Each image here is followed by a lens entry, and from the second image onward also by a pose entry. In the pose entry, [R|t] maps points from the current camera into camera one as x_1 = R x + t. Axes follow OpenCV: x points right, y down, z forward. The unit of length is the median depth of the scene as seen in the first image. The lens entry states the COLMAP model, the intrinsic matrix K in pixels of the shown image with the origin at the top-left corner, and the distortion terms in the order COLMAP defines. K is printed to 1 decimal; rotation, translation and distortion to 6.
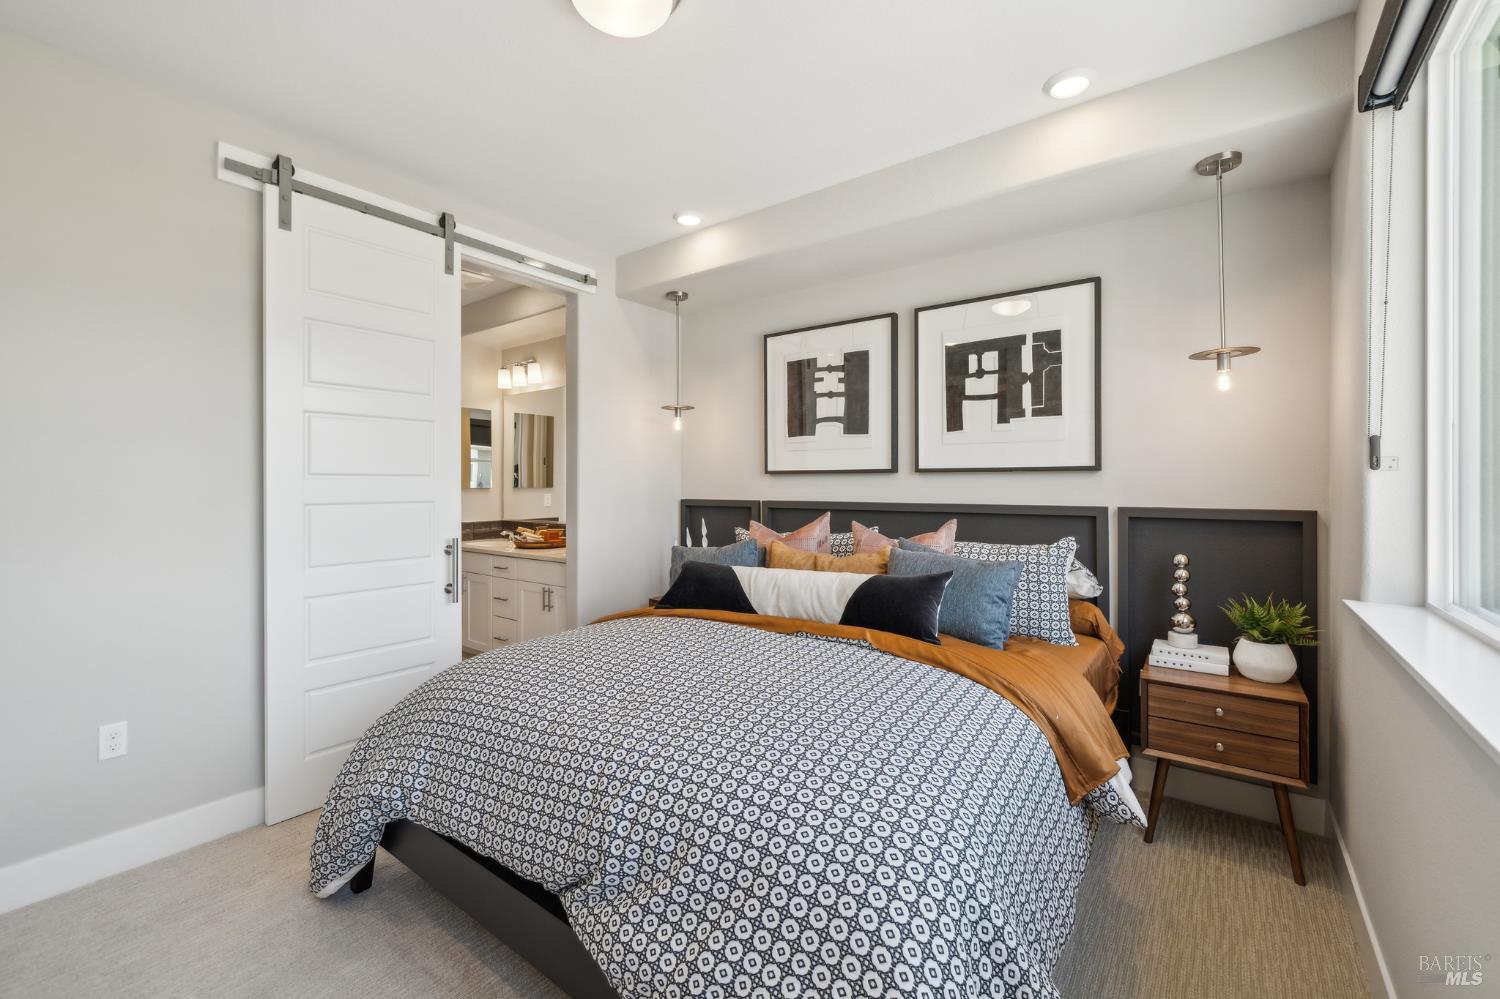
lens RADIAL K [[614.8, 0, 754.8], [0, 614.8, 481.0], [0, 0, 1]] dist [0.001288, 0.000007]
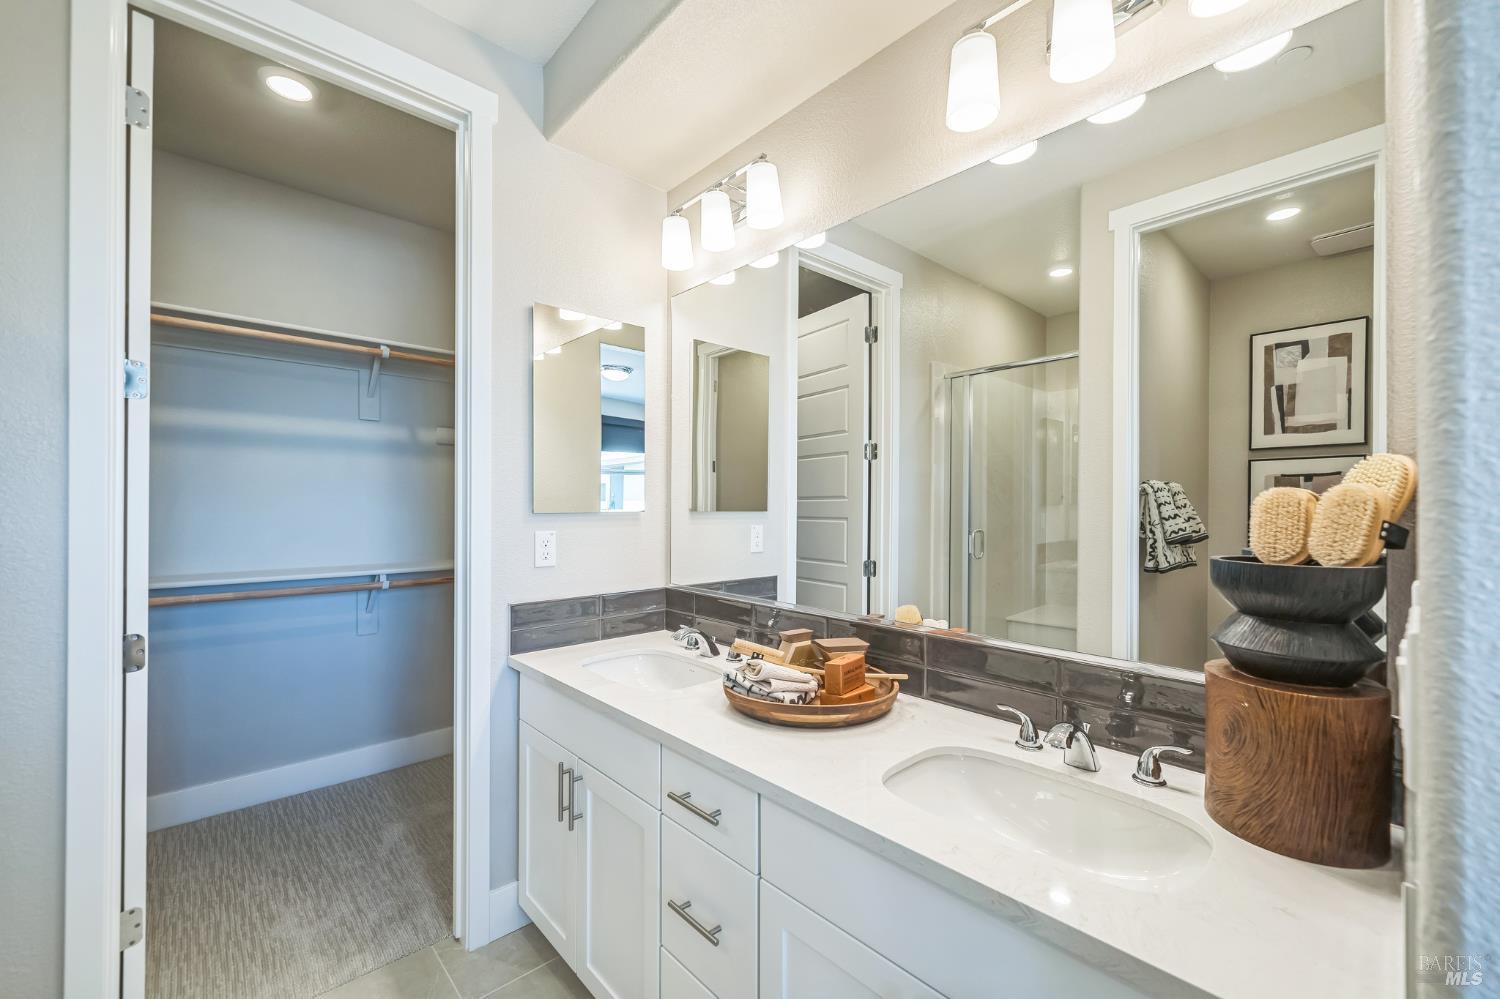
lens RADIAL K [[596.5, 0, 750.0], [0, 596.5, 499.5], [0, 0, 1]] dist [0.000127, 0.000063]
pose [[0.981716, 0.000985, -0.190348, -0.282857], [-0.001753, 0.999991, -0.003863, 0.003896], [0.190343, 0.004126, 0.981709, 0.619954]]
